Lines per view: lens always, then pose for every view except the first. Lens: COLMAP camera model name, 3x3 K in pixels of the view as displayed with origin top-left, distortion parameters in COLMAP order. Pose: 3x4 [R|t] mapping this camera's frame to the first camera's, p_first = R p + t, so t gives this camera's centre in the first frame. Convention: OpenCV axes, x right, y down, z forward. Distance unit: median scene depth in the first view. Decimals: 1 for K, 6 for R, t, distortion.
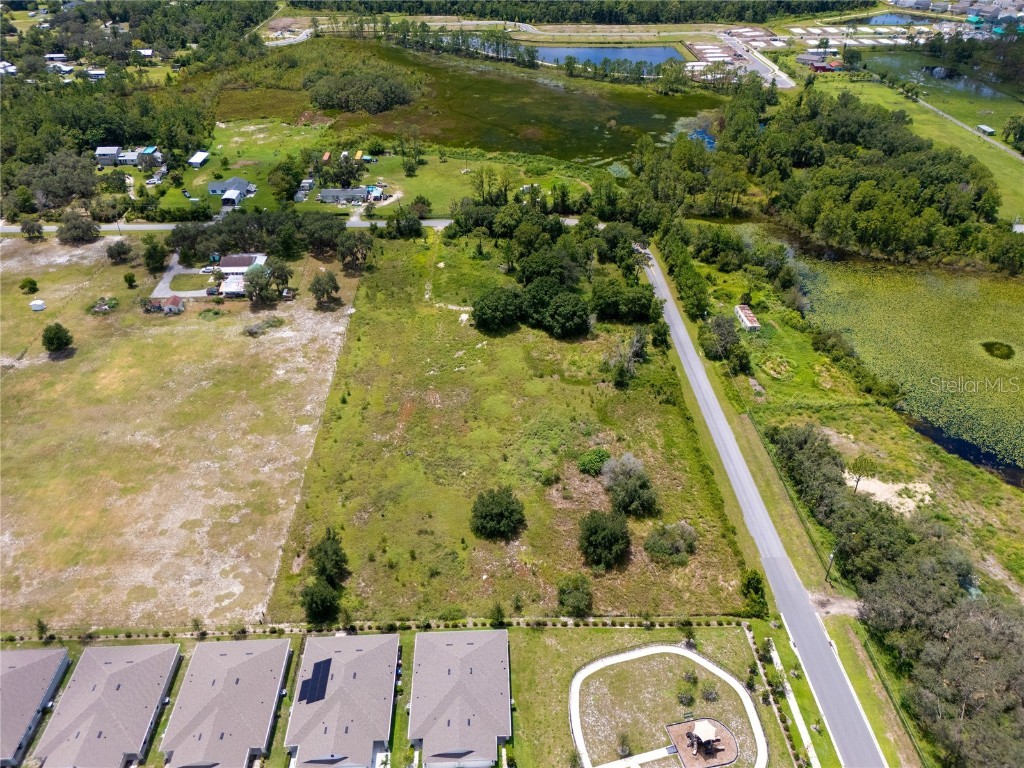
lens RADIAL K [[763.1, 0, 510.5], [0, 763.1, 401.6], [0, 0, 1]] dist [0.065610, -0.061871]
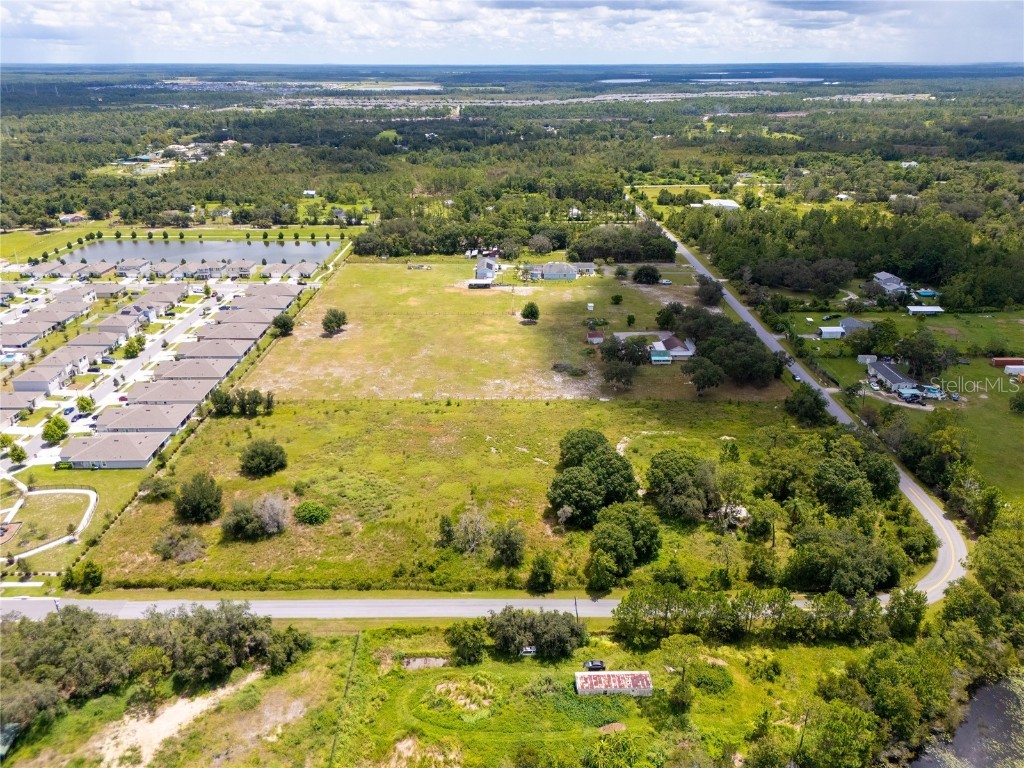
lens RADIAL K [[752.8, 0, 510.4], [0, 752.8, 379.9], [0, 0, 1]] dist [0.073912, -0.074804]
pose [[-0.030679, 0.395744, -0.917848, 0.749850], [-0.579760, 0.740979, 0.338863, -0.428259], [0.814210, 0.542527, 0.206704, 0.707282]]
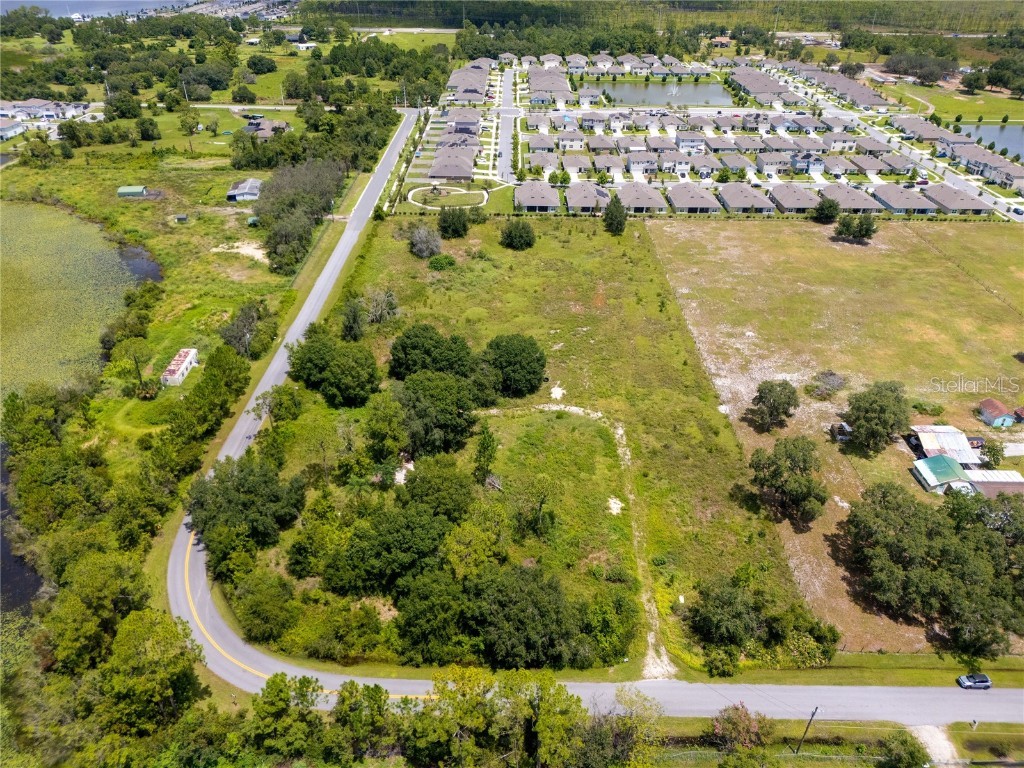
lens RADIAL K [[752.8, 0, 510.4], [0, 752.8, 379.9], [0, 0, 1]] dist [0.073912, -0.074804]
pose [[-0.999156, -0.023230, 0.033874, -0.041812], [0.021780, 0.399566, 0.916446, -0.790950], [-0.034824, 0.916410, -0.398723, 1.315542]]
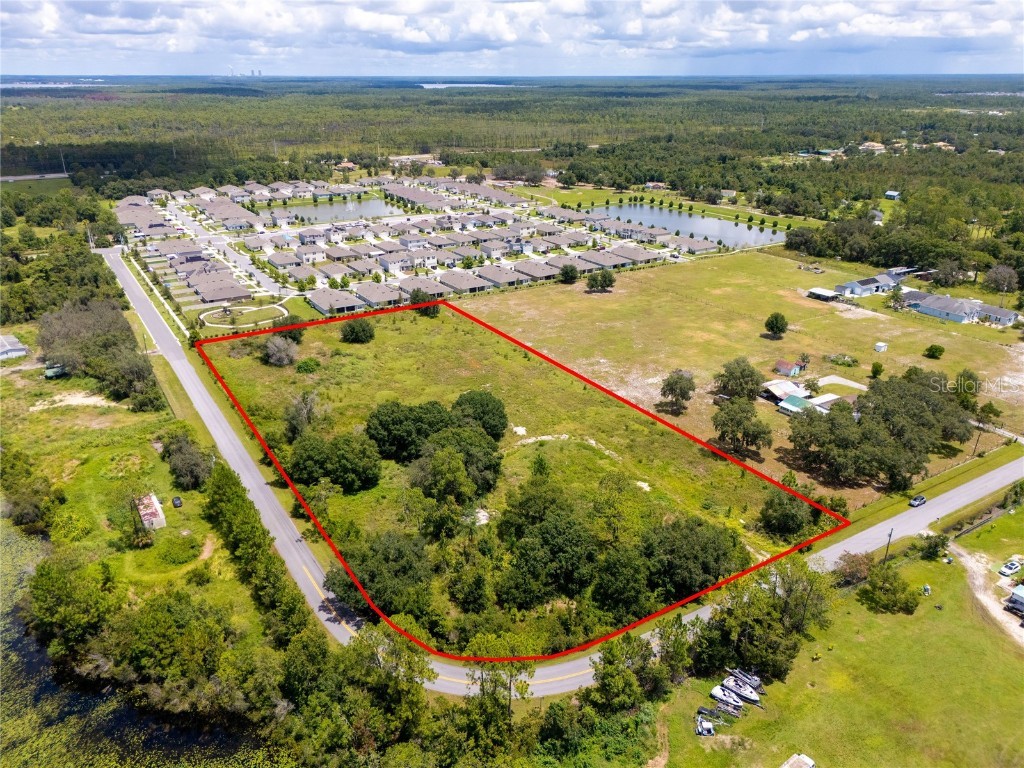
lens RADIAL K [[754.7, 0, 510.7], [0, 754.7, 385.5], [0, 0, 1]] dist [0.083836, -0.090458]
pose [[-0.867752, 0.198104, -0.455809, 0.322298], [-0.281105, 0.560694, 0.778847, -0.801256], [0.409862, 0.803976, -0.430855, 1.353887]]
